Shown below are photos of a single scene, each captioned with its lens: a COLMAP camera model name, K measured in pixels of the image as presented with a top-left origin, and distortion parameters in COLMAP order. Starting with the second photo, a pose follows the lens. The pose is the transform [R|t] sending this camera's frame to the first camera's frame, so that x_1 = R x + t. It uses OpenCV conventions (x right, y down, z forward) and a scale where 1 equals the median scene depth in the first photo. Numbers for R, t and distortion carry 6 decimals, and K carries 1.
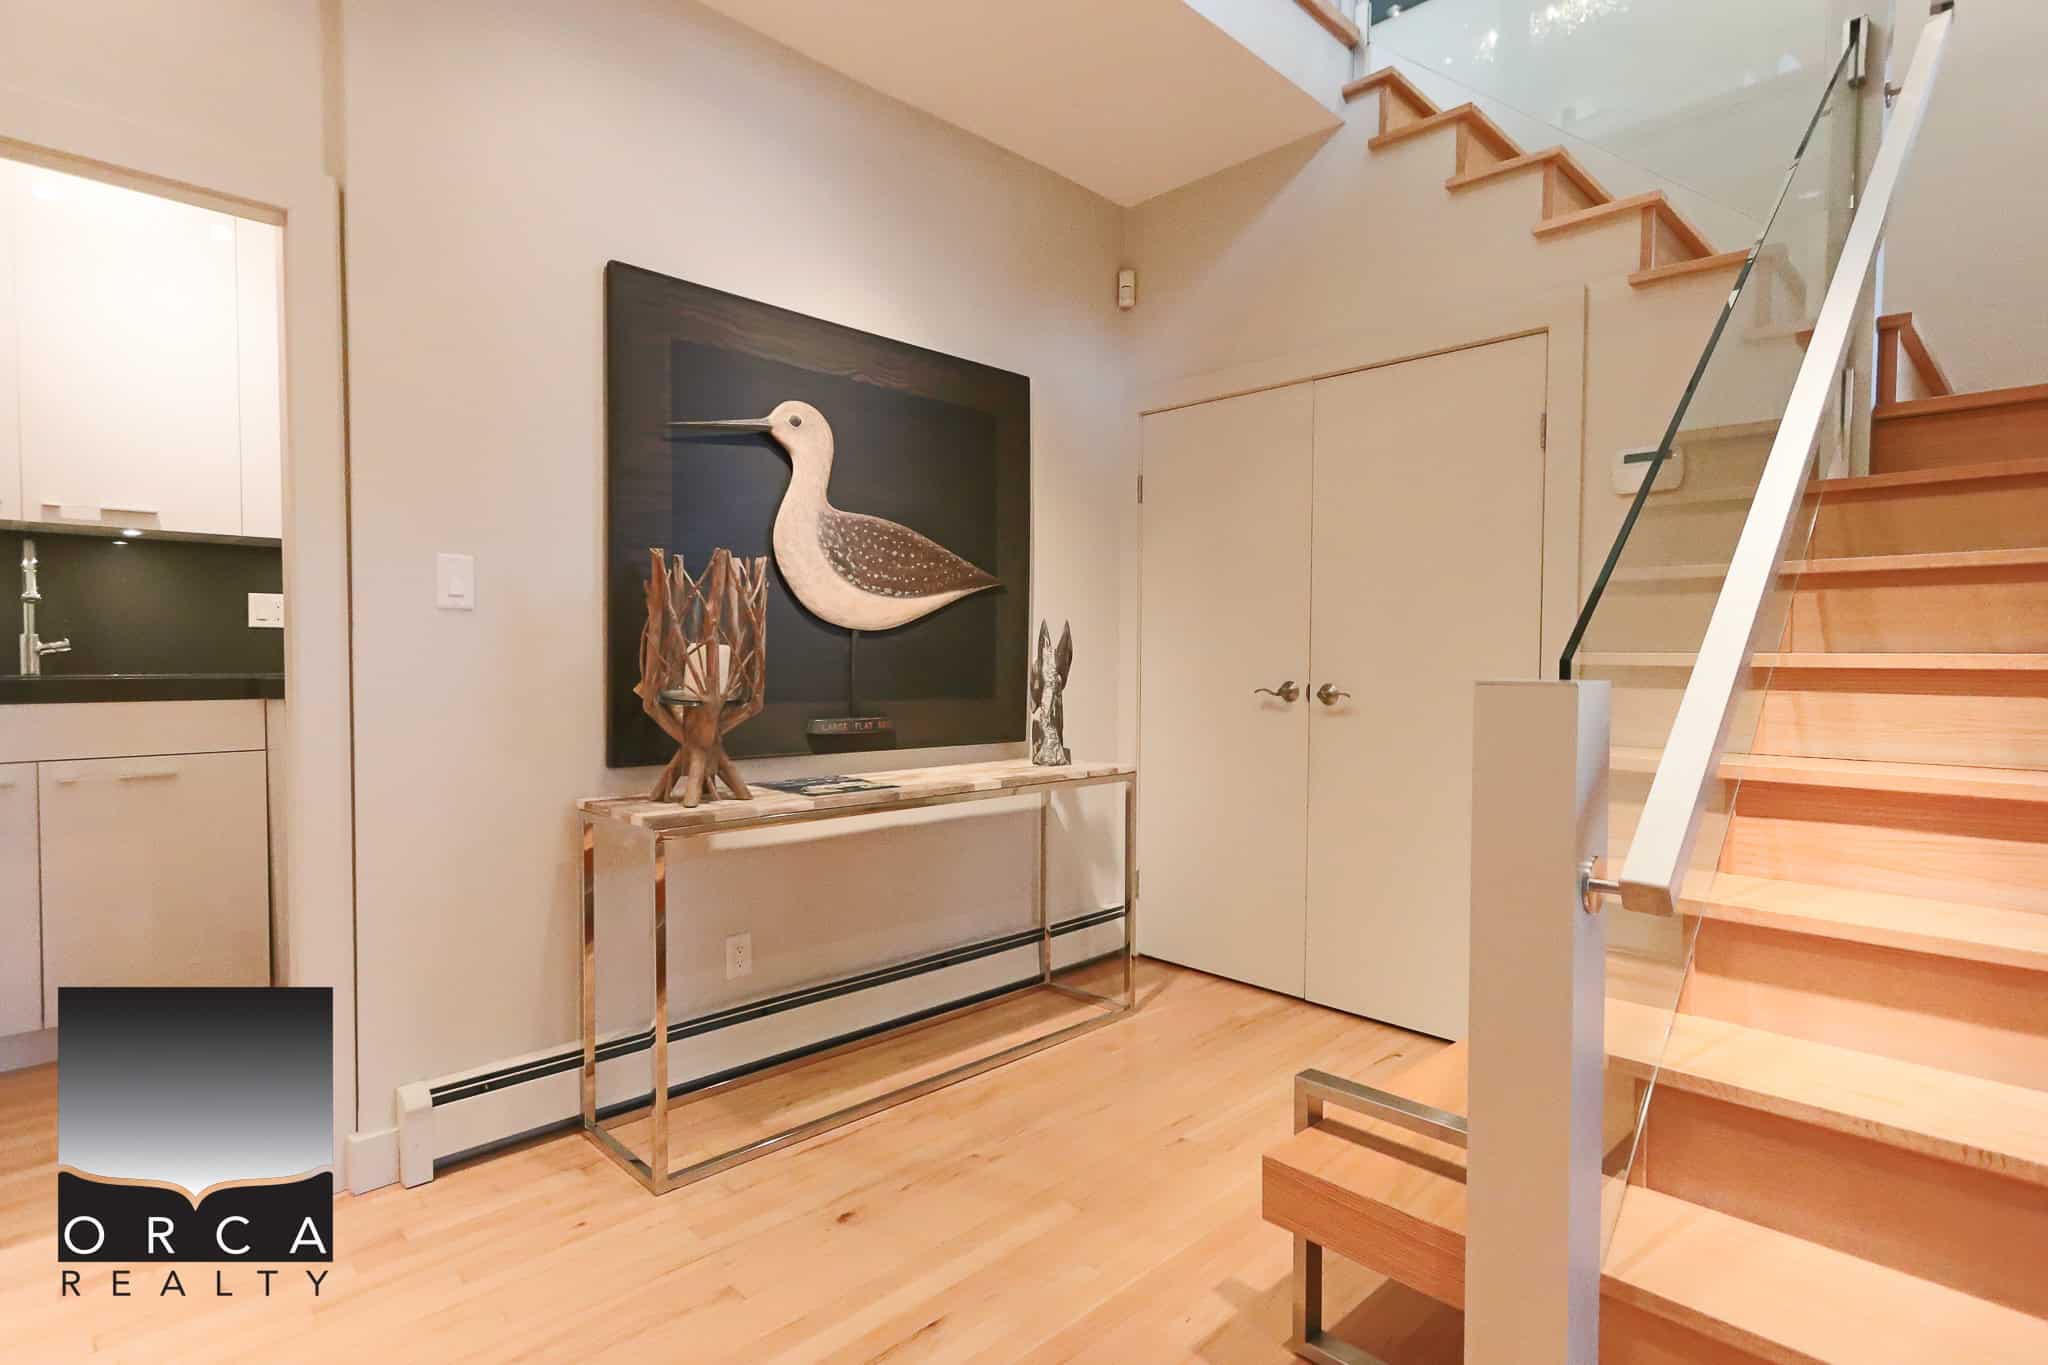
lens RADIAL K [[1034.4, 0, 1026.8], [0, 1034.4, 681.0], [0, 0, 1]] dist [0.003630, 0.000367]
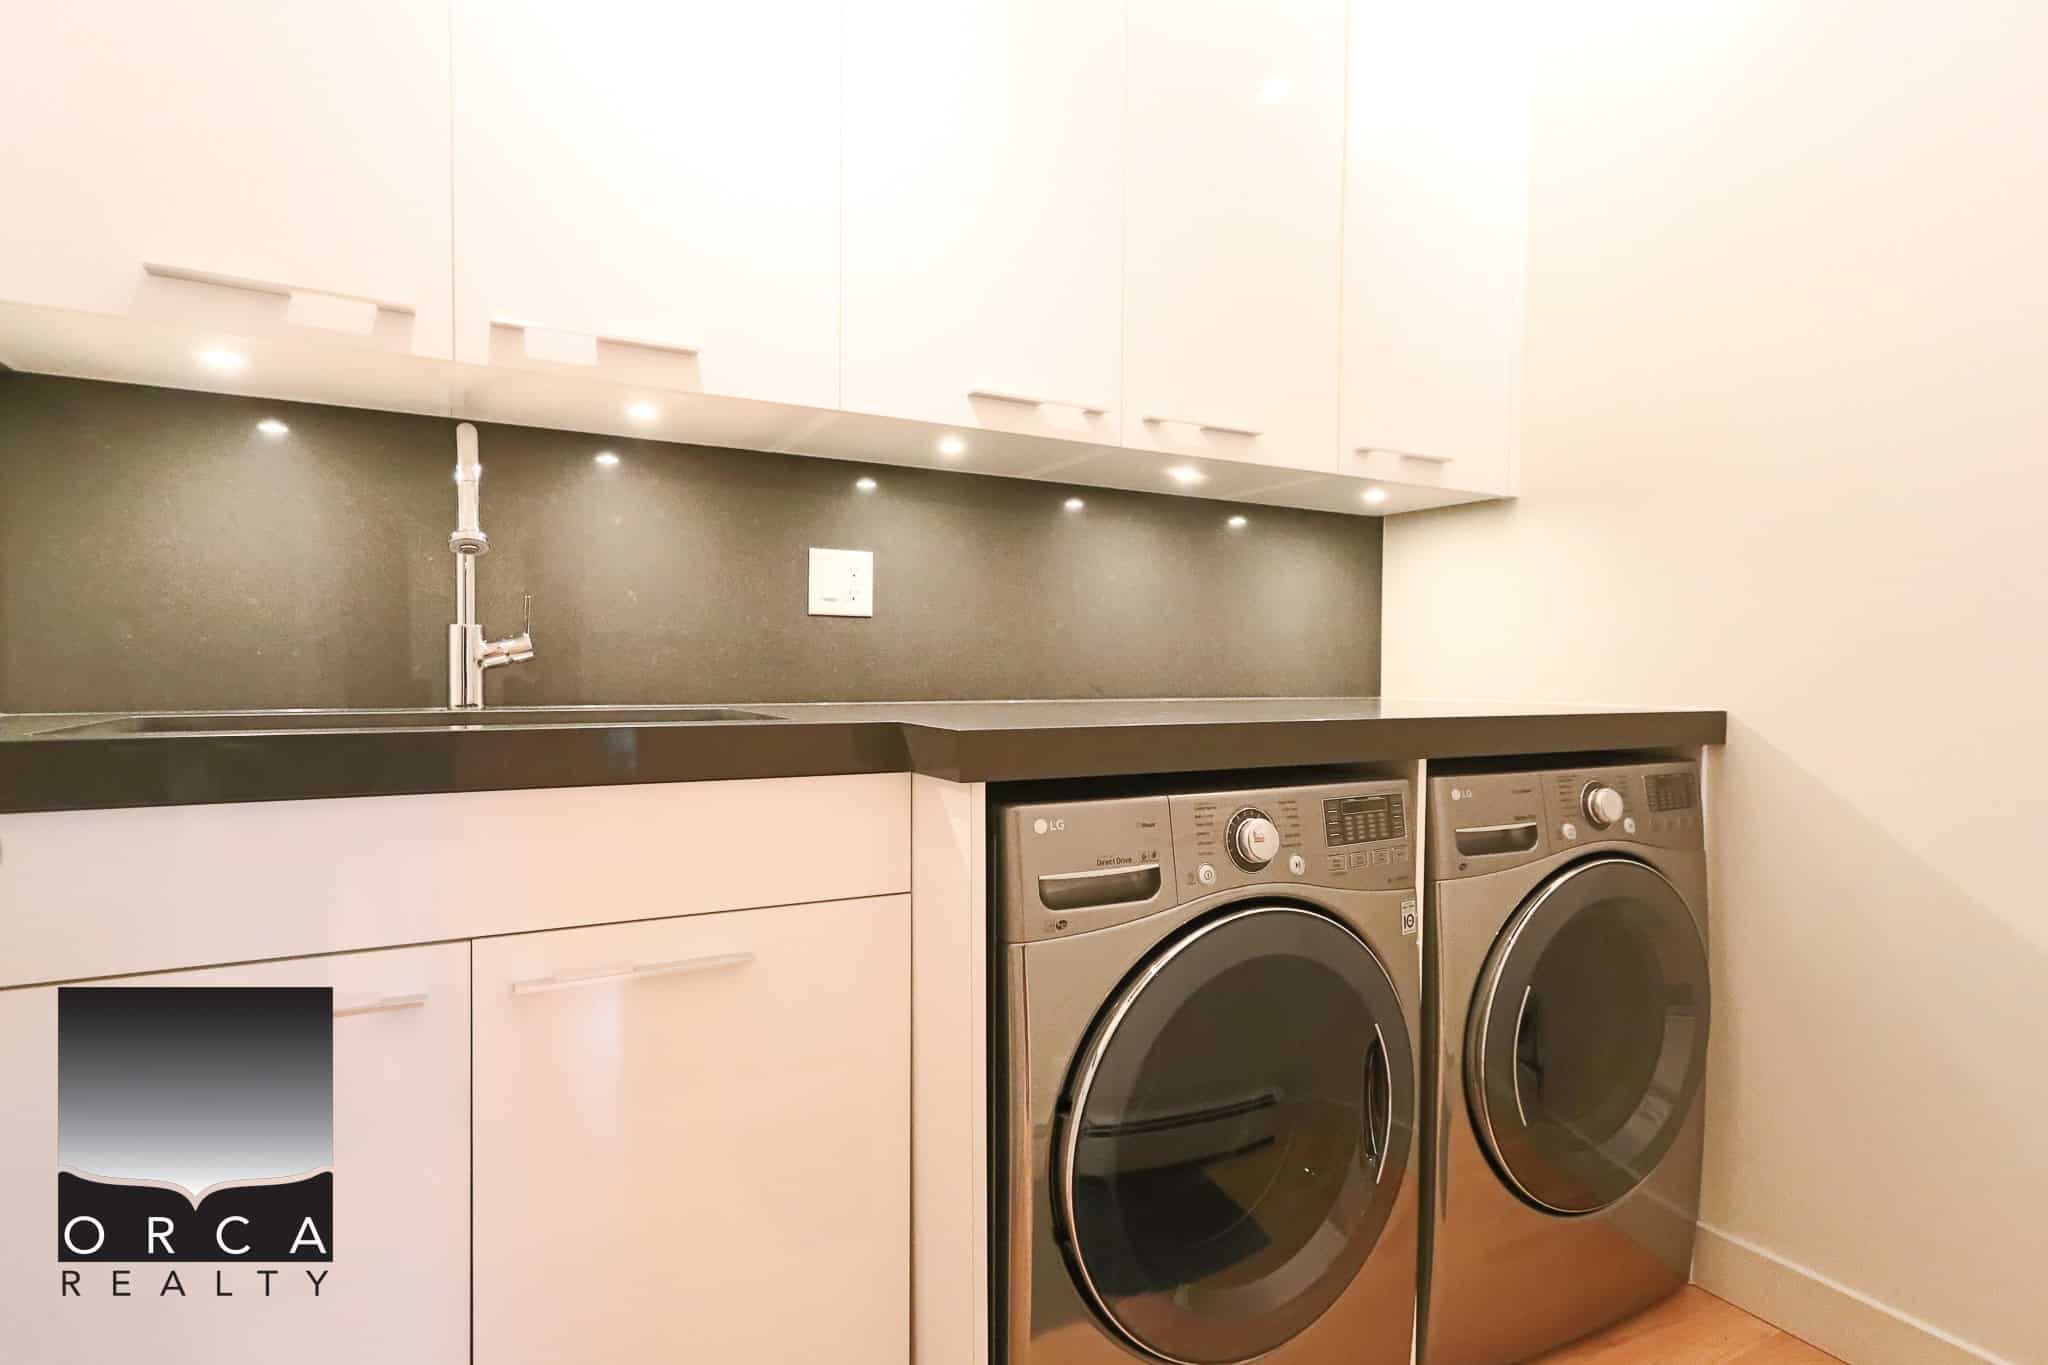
lens RADIAL K [[1034.4, 0, 1021.7], [0, 1034.4, 679.2], [0, 0, 1]] dist [0.003630, 0.000367]
pose [[0.960722, 0.002164, -0.277505, -0.583591], [-0.006218, 0.999886, -0.013729, -0.014325], [0.277444, 0.014915, 0.960626, 0.614697]]
